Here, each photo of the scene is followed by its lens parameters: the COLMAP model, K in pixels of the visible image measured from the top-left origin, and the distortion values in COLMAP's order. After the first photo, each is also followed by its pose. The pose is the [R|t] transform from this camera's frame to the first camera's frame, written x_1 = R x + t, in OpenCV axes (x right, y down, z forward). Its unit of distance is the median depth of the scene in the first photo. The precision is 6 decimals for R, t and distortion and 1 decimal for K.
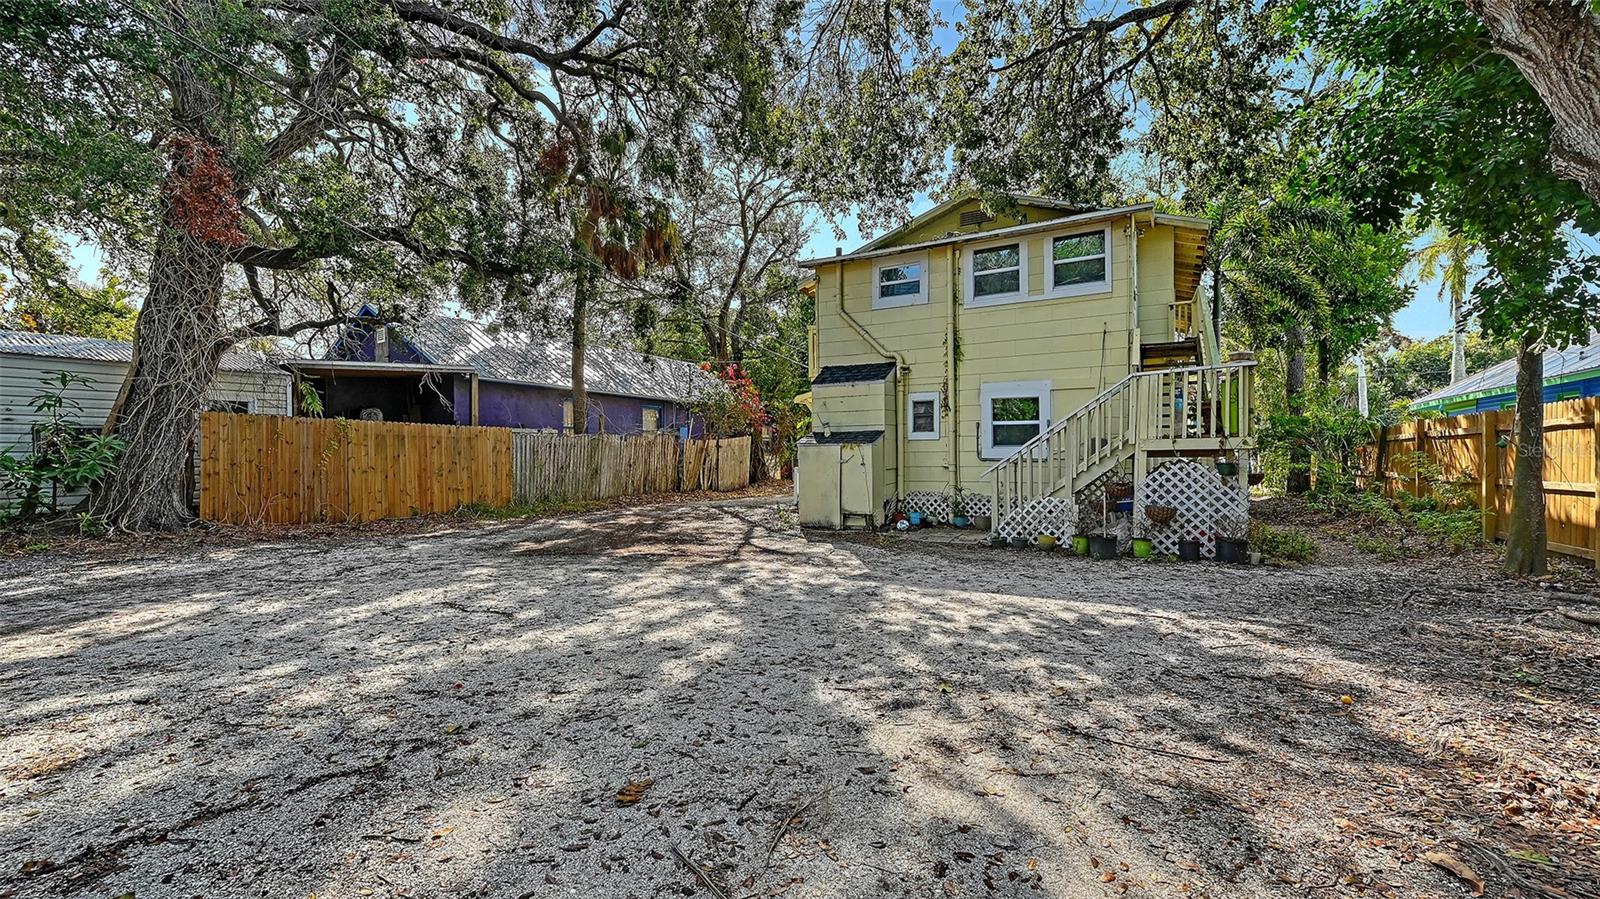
lens RADIAL K [[640.9, 0, 800.0], [0, 640.9, 449.5], [0, 0, 1]] dist [-0.001717, -0.000071]
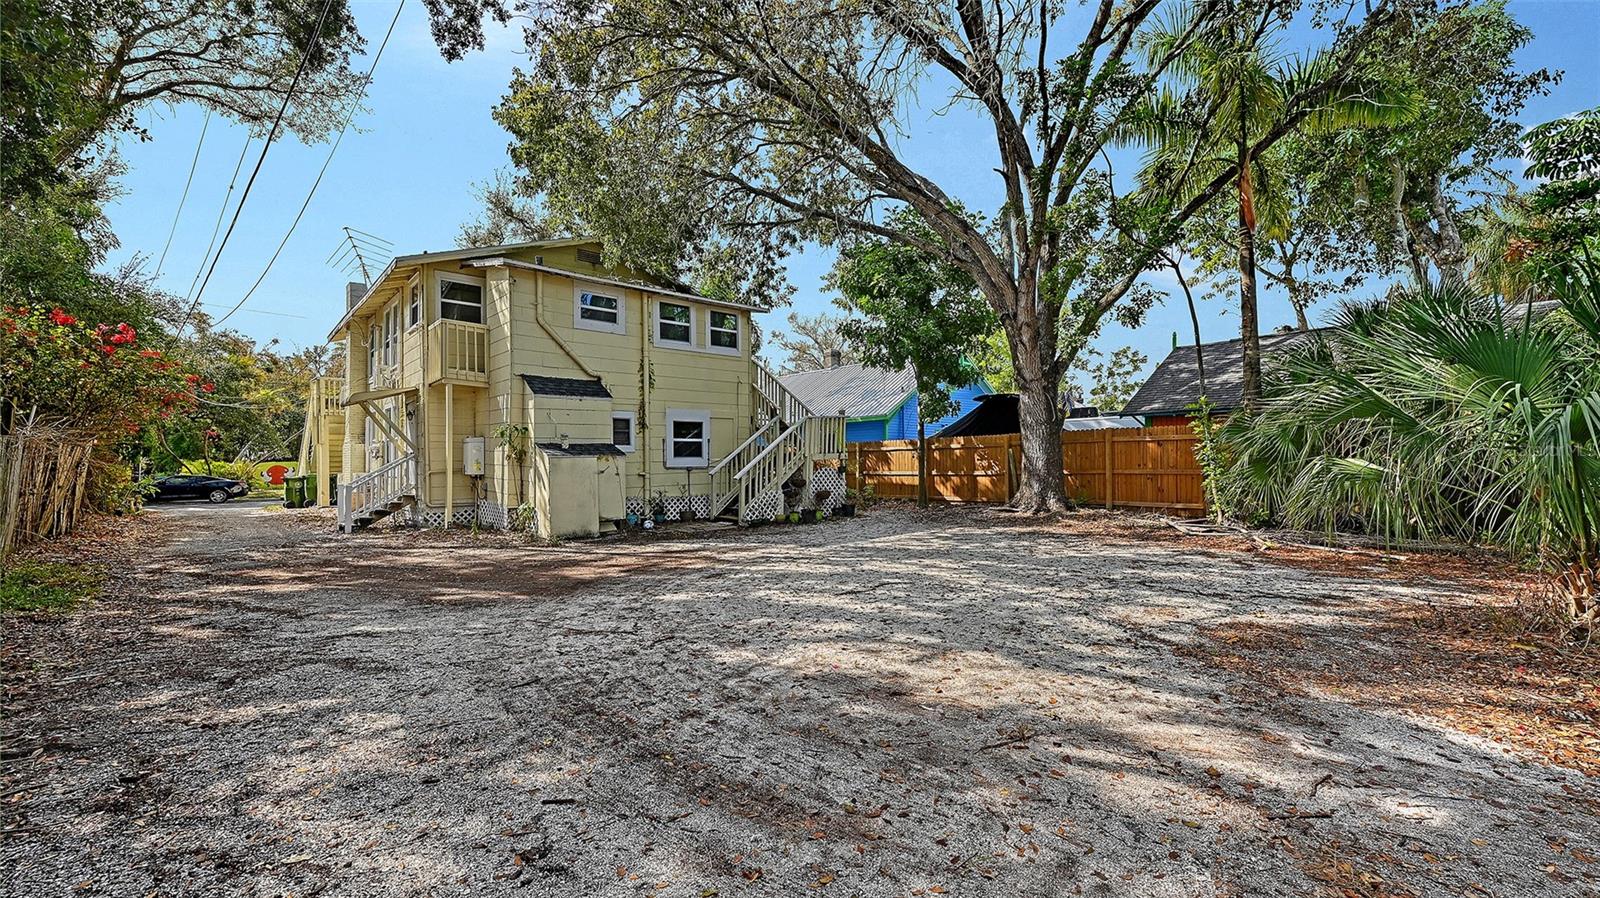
lens RADIAL K [[640.9, 0, 800.0], [0, 640.9, 449.0], [0, 0, 1]] dist [-0.001717, -0.000071]
pose [[0.308961, 0.015995, 0.950940, -0.844420], [0.008626, 0.999770, -0.019619, 0.005001], [-0.951036, 0.014264, 0.308752, 0.357932]]
